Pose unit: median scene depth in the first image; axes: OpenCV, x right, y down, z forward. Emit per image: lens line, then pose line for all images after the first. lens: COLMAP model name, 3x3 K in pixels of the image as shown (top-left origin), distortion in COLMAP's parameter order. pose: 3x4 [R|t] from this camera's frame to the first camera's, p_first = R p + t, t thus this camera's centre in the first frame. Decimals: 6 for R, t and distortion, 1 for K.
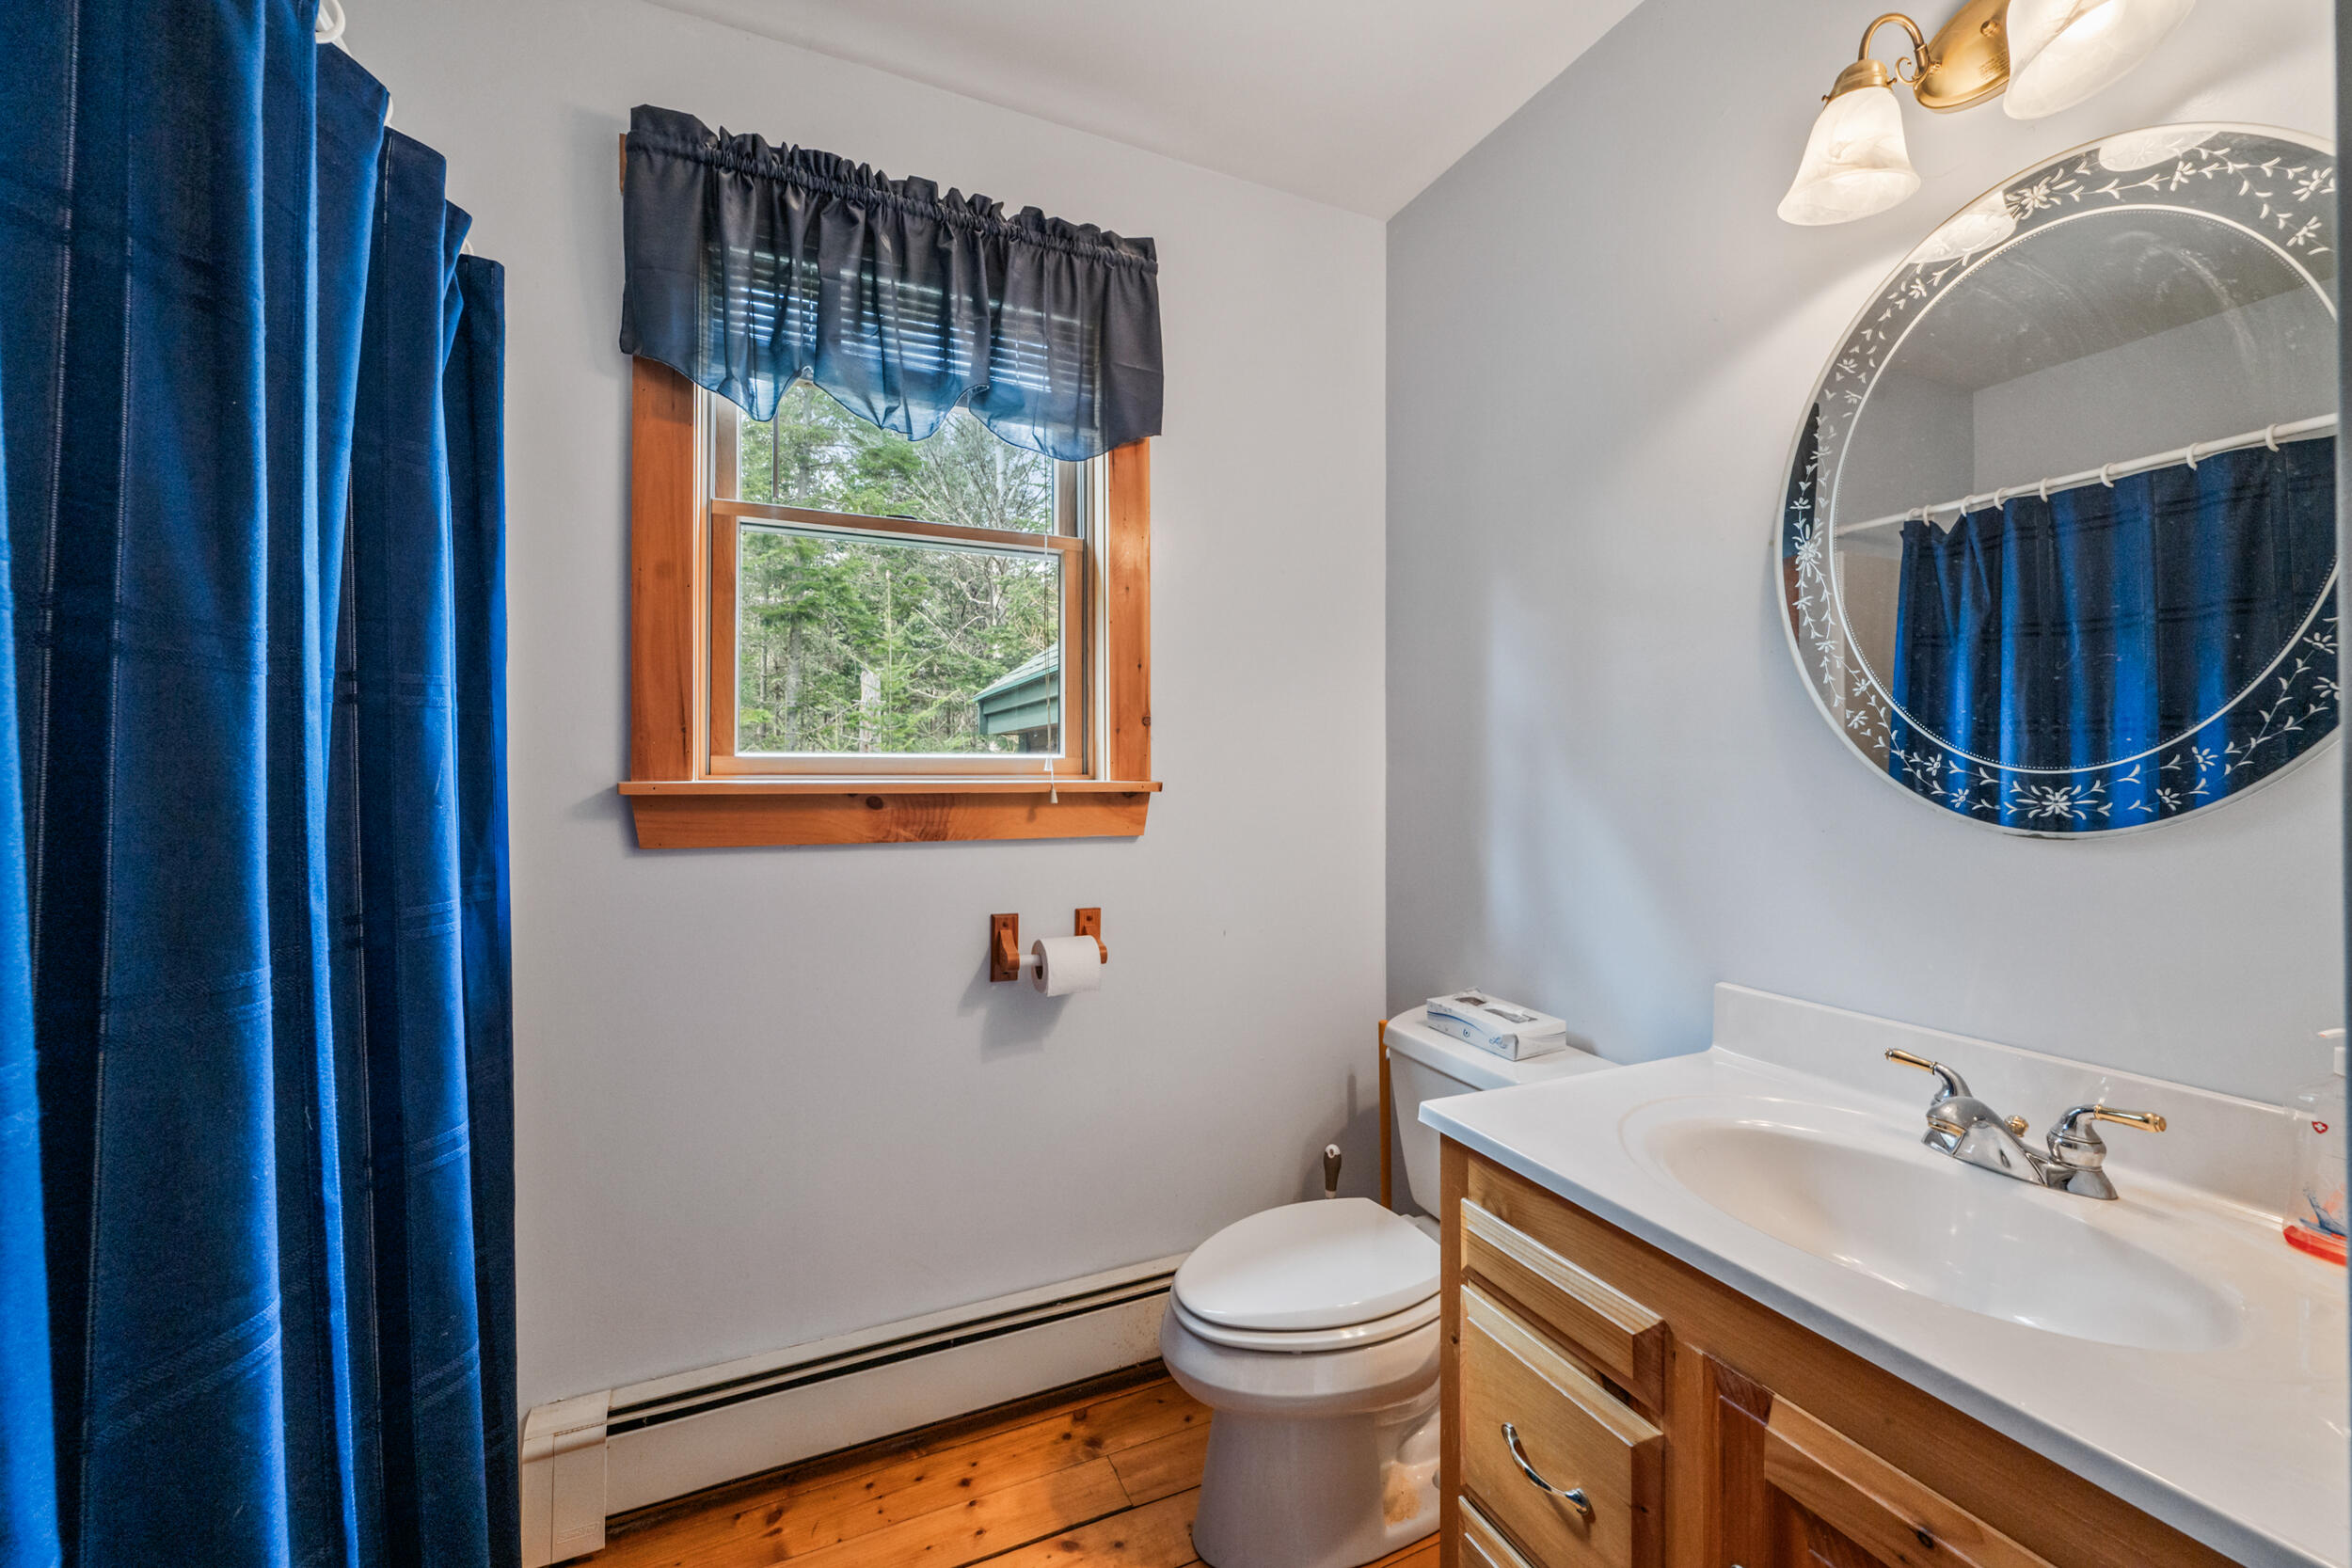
lens RADIAL K [[920.9, 0, 1181.3], [0, 920.9, 767.5], [0, 0, 1]] dist [-0.002051, -0.000479]
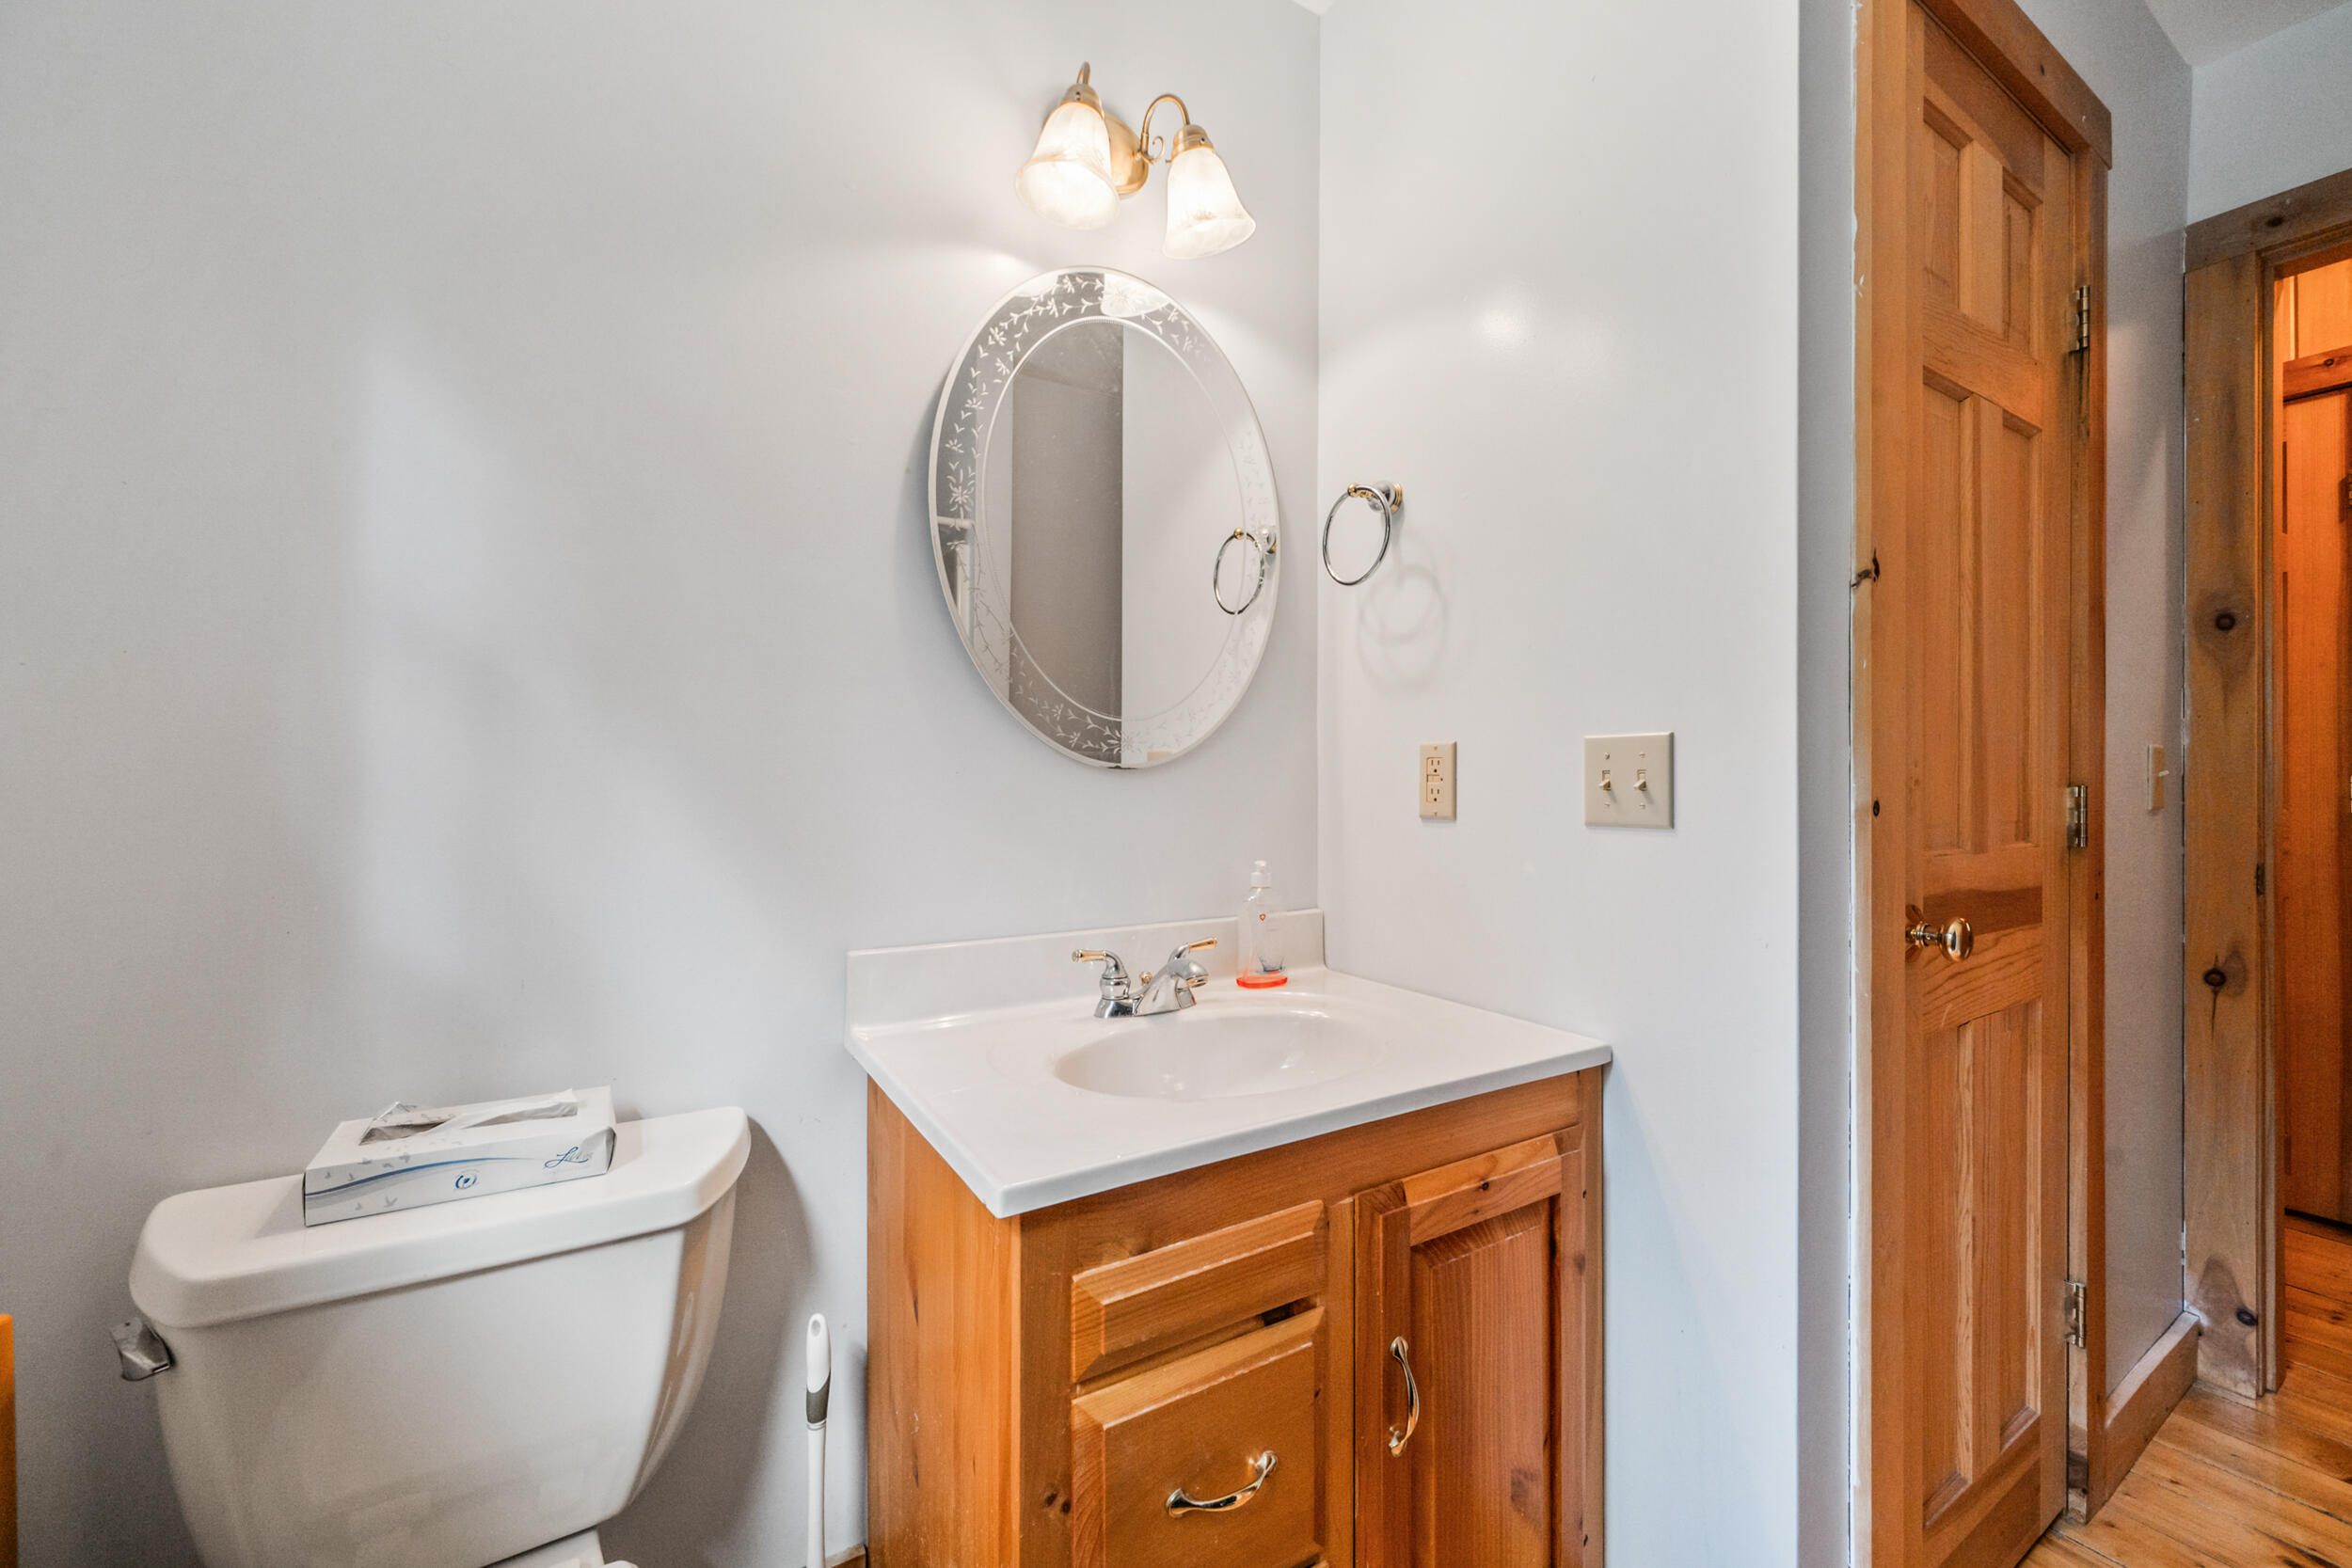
lens RADIAL K [[920.9, 0, 1180.7], [0, 920.9, 784.4], [0, 0, 1]] dist [-0.002051, -0.000479]
pose [[-0.126007, 0.002993, 0.992025, -0.320594], [-0.001367, 0.999994, -0.003191, 0.078420], [-0.992028, -0.001758, -0.126002, 0.812040]]
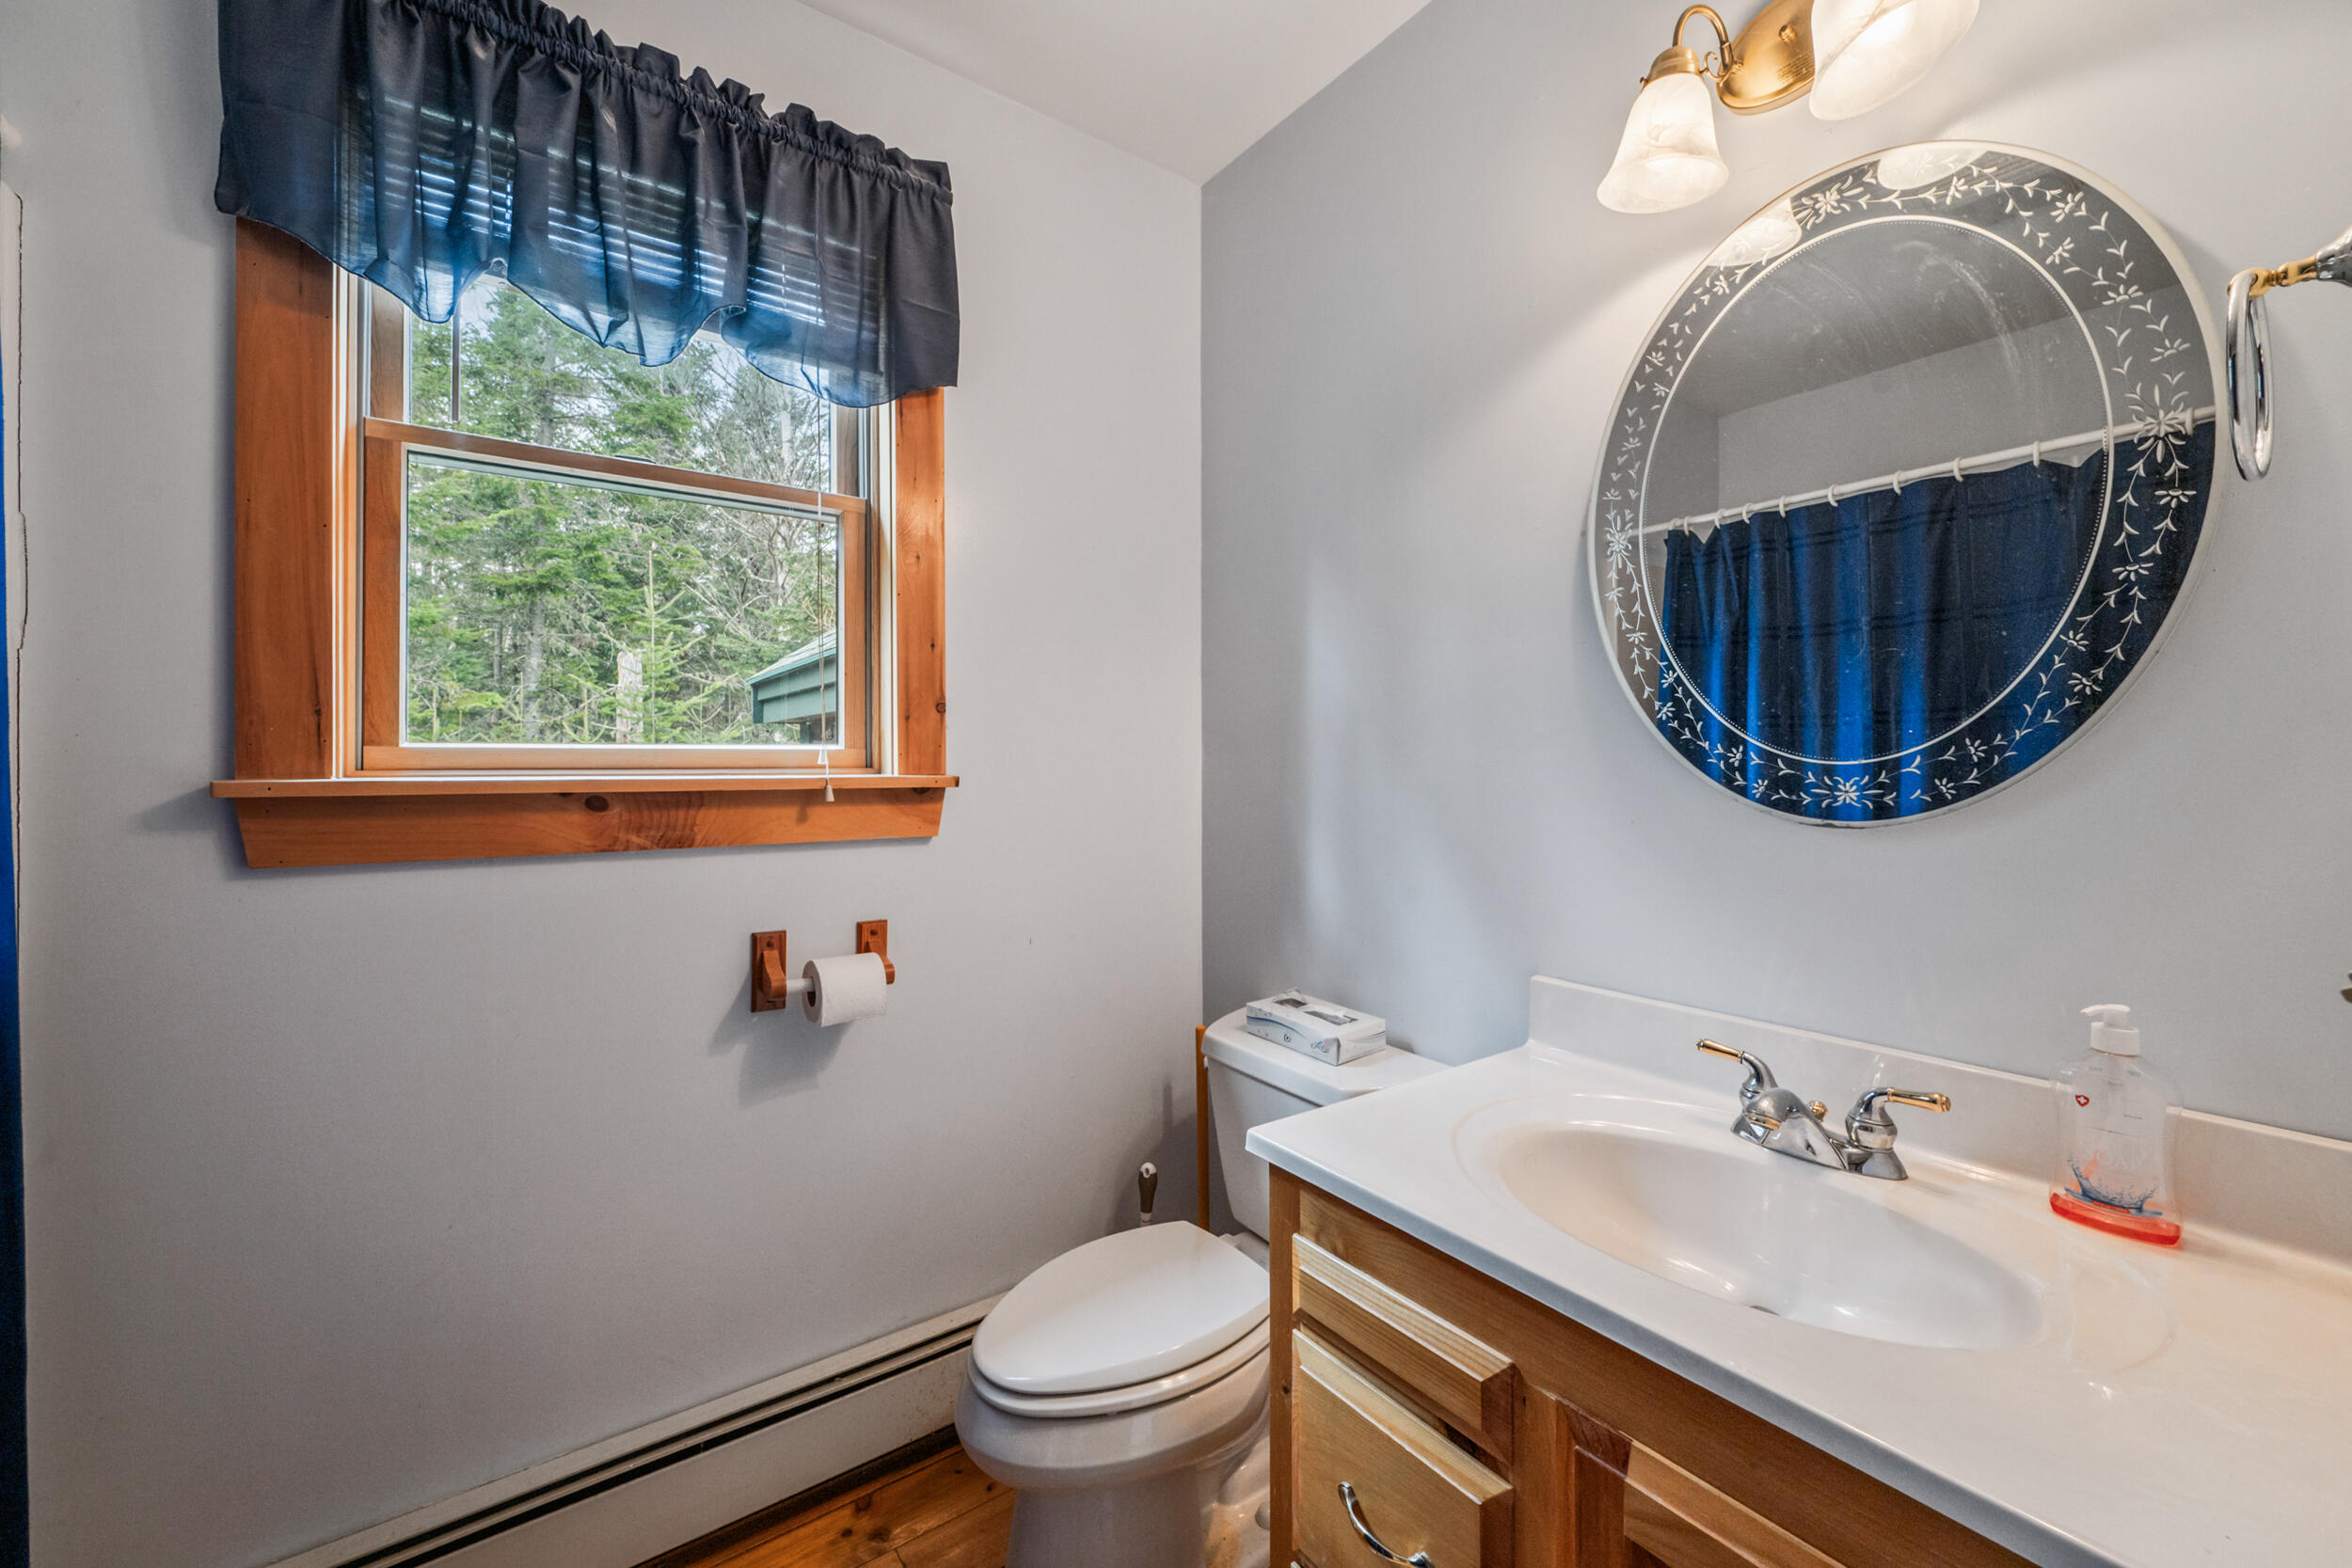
lens RADIAL K [[920.9, 0, 1185.3], [0, 920.9, 762.2], [0, 0, 1]] dist [-0.002051, -0.000479]
pose [[0.977959, -0.002394, 0.208785, 0.010090], [0.001800, 0.999994, 0.003037, -0.000134], [-0.208791, -0.002595, 0.977957, 0.109266]]
